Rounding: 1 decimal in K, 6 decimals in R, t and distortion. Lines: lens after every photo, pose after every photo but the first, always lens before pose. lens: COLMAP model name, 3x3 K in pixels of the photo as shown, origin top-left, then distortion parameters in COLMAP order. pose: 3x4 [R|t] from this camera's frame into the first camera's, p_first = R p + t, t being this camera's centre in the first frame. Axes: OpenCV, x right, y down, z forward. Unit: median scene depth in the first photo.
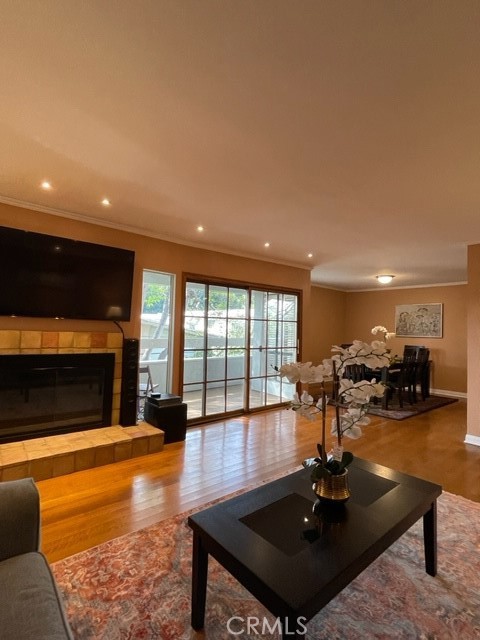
lens RADIAL K [[323.8, 0, 240.0], [0, 323.8, 320.0], [0, 0, 1]] dist [-0.000144, 0.000035]
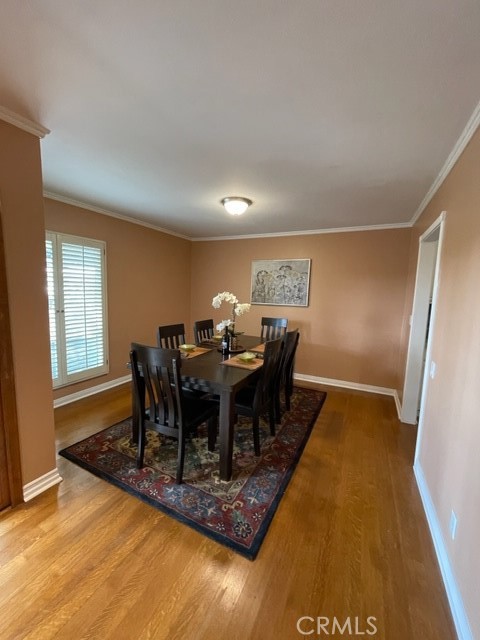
lens RADIAL K [[258.2, 0, 234.7], [0, 258.2, 319.0], [0, 0, 1]] dist [0.001210, 0.000100]
pose [[0.927707, -0.044232, 0.370680, 0.248861], [-0.011806, 0.988983, 0.147559, -0.002399], [-0.373123, -0.141268, 0.916964, 0.516490]]
